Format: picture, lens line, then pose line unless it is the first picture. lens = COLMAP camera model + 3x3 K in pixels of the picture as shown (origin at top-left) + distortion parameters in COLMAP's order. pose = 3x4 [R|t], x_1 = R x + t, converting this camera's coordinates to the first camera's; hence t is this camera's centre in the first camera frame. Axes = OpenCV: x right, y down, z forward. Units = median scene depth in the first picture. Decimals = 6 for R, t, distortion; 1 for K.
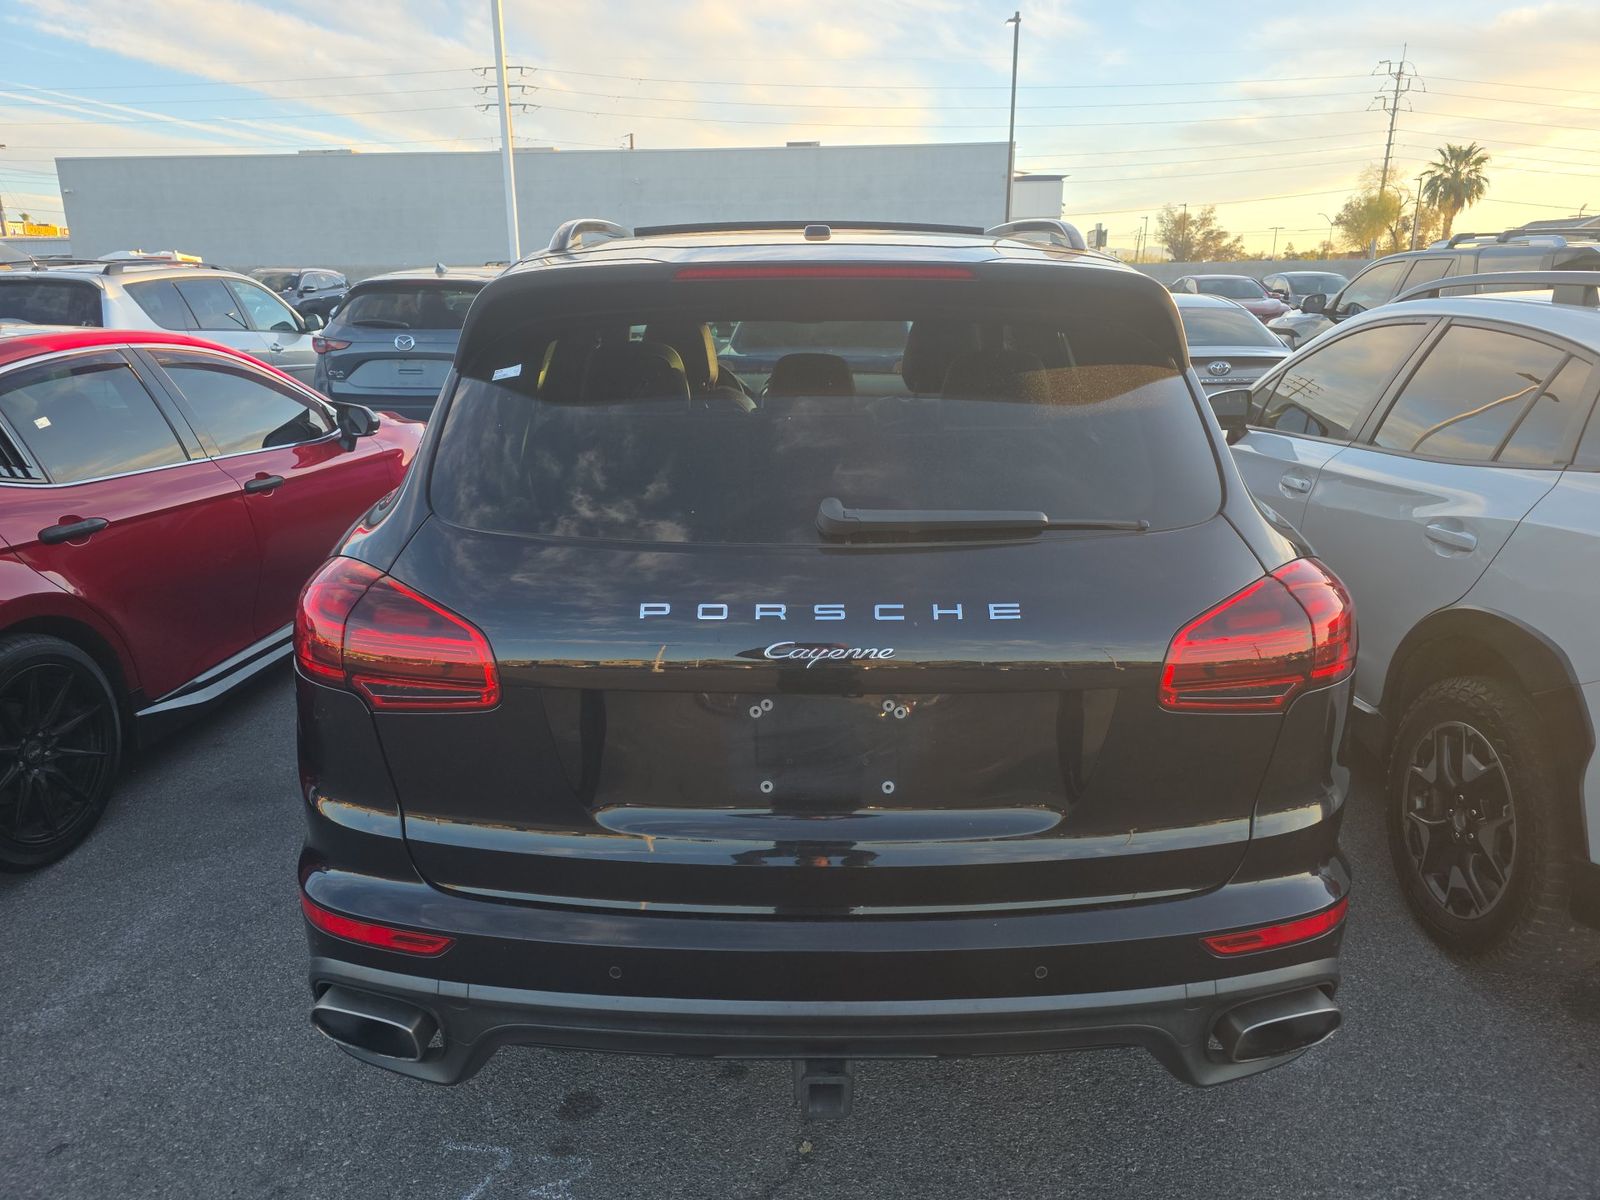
lens RADIAL K [[1066.6, 0, 782.3], [0, 1066.6, 595.2], [0, 0, 1]] dist [0.019894, -0.003341]
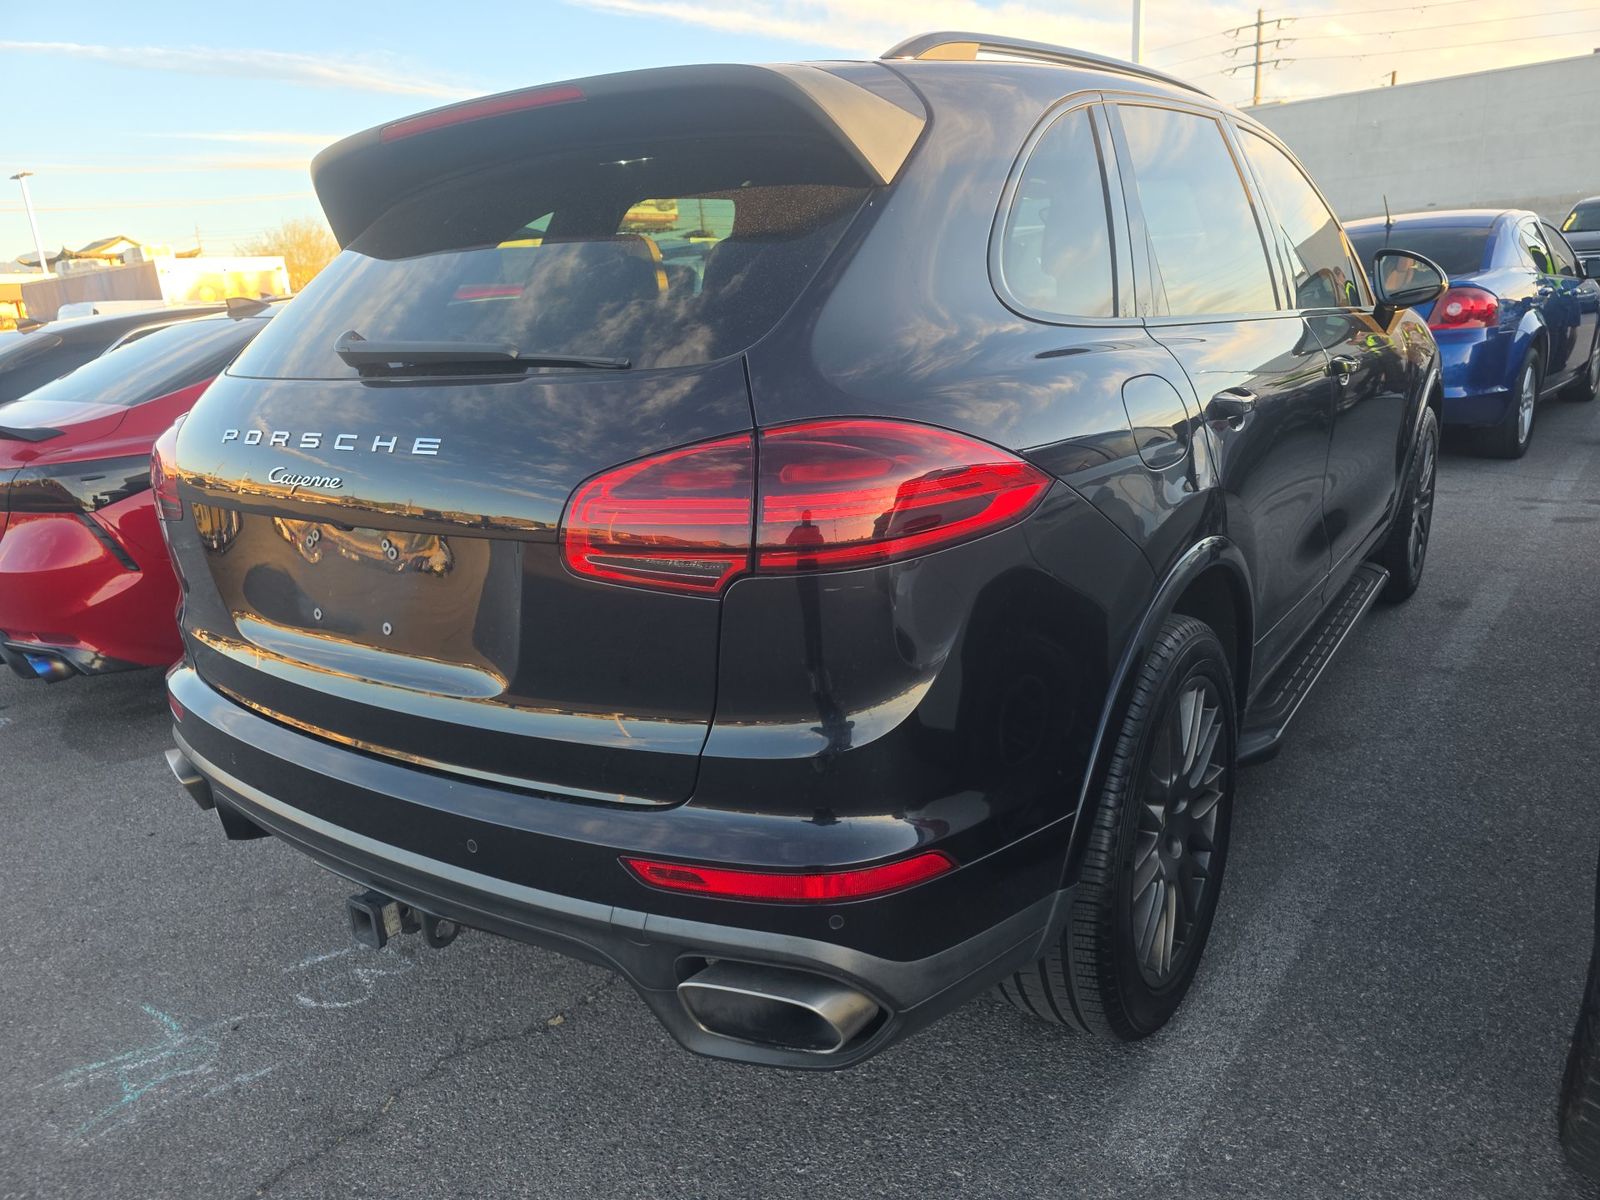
lens RADIAL K [[1066.6, 0, 791.0], [0, 1066.6, 608.8], [0, 0, 1]] dist [0.019894, -0.003341]
pose [[0.814485, 0.114426, -0.568790, 0.820126], [-0.099758, 0.993378, 0.056992, 0.057518], [0.571545, 0.010322, 0.820506, 0.334459]]
